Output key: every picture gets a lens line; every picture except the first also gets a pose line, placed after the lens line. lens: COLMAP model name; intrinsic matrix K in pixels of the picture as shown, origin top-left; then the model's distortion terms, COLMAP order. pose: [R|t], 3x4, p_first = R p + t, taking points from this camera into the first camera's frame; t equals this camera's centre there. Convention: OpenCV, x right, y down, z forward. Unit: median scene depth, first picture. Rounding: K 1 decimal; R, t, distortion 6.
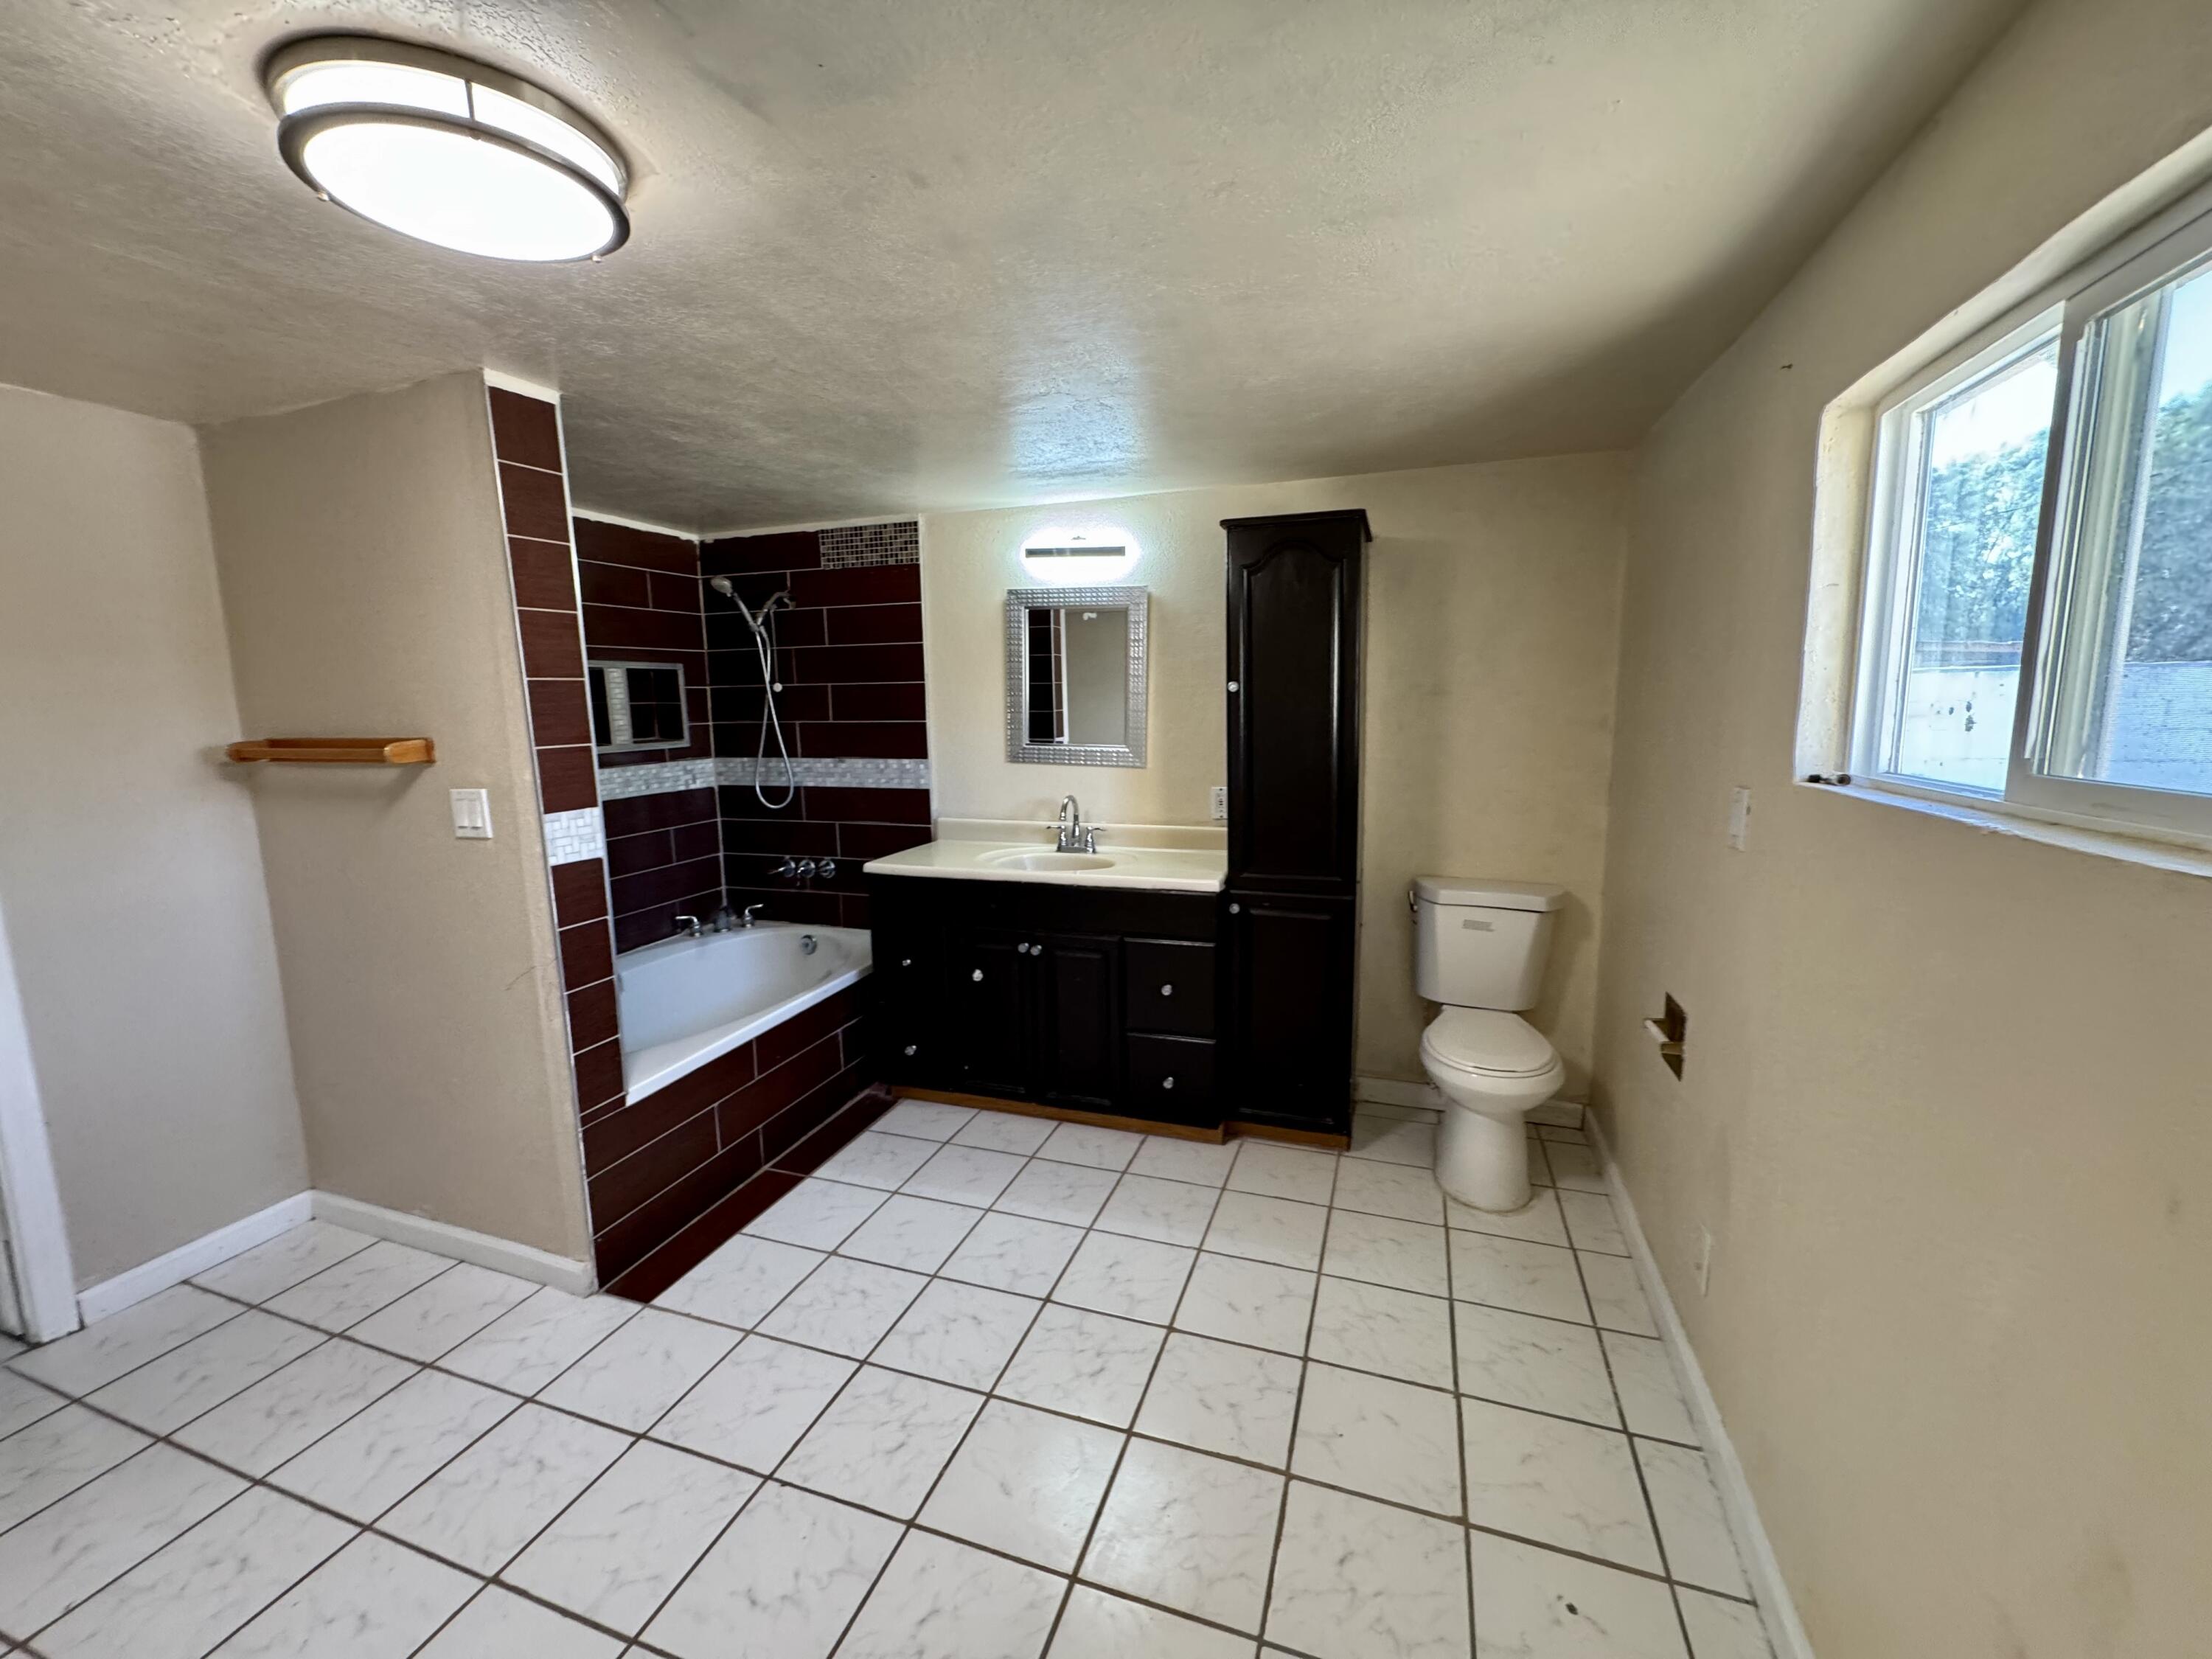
lens RADIAL K [[886.8, 0, 1106.0], [0, 886.8, 829.5], [0, 0, 1]] dist [-0.002234, 0.000101]
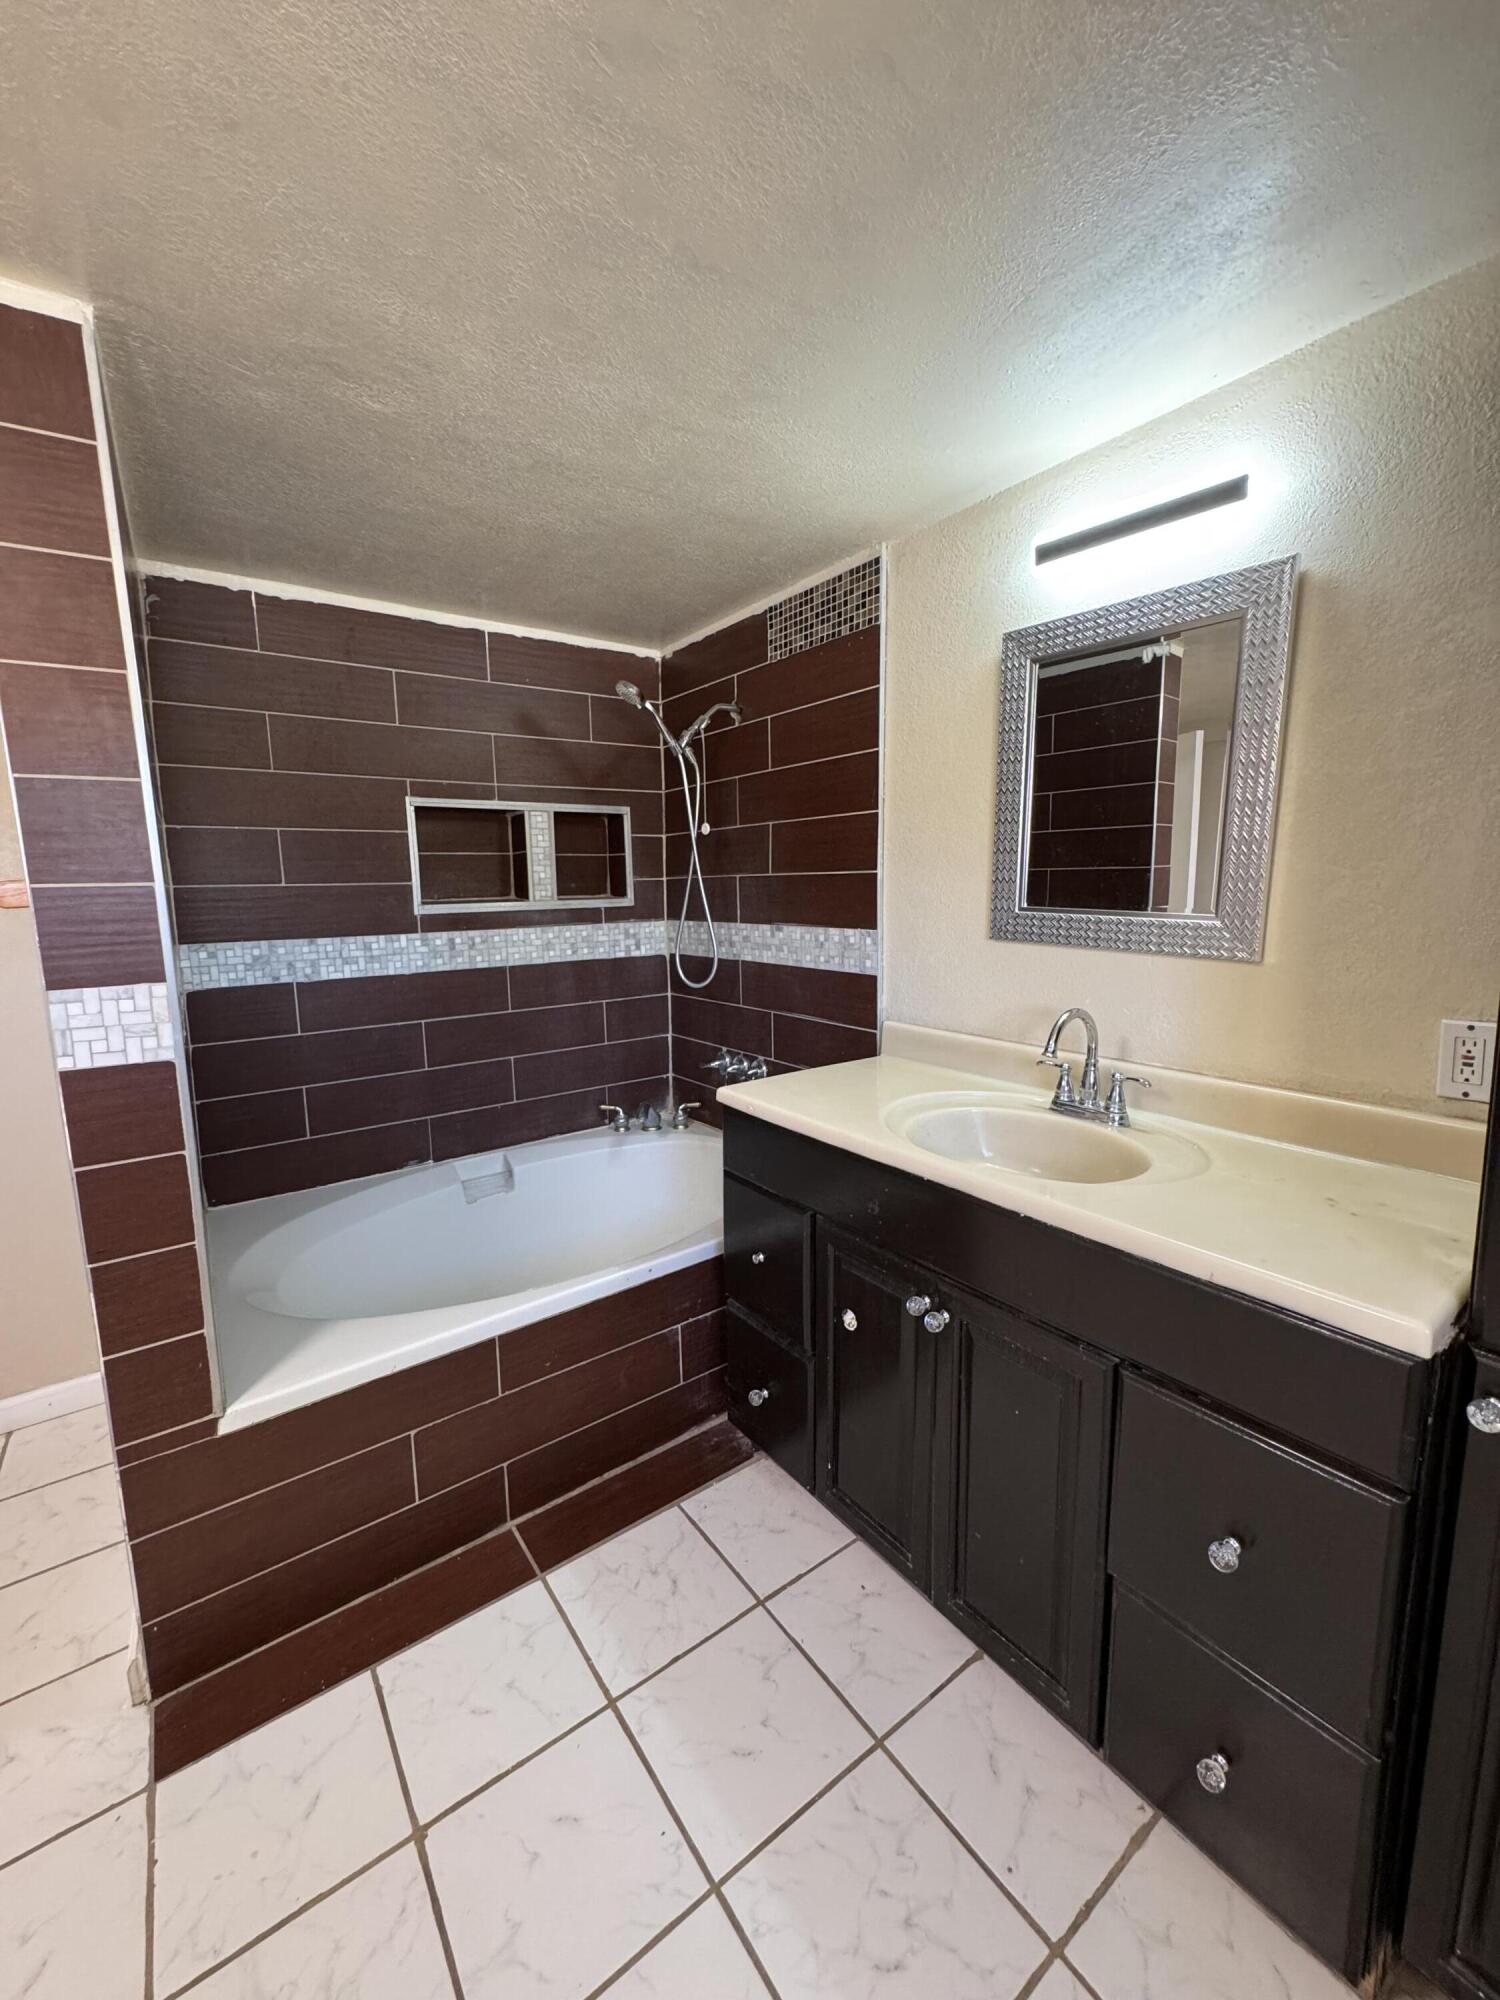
lens RADIAL K [[801.8, 0, 742.6], [0, 801.8, 997.8], [0, 0, 1]] dist [-0.002234, 0.000101]
pose [[0.817414, 0.080872, -0.570345, 0.059219], [-0.078793, 0.996487, 0.028372, -0.038647], [0.570636, 0.021748, 0.820915, 0.463775]]
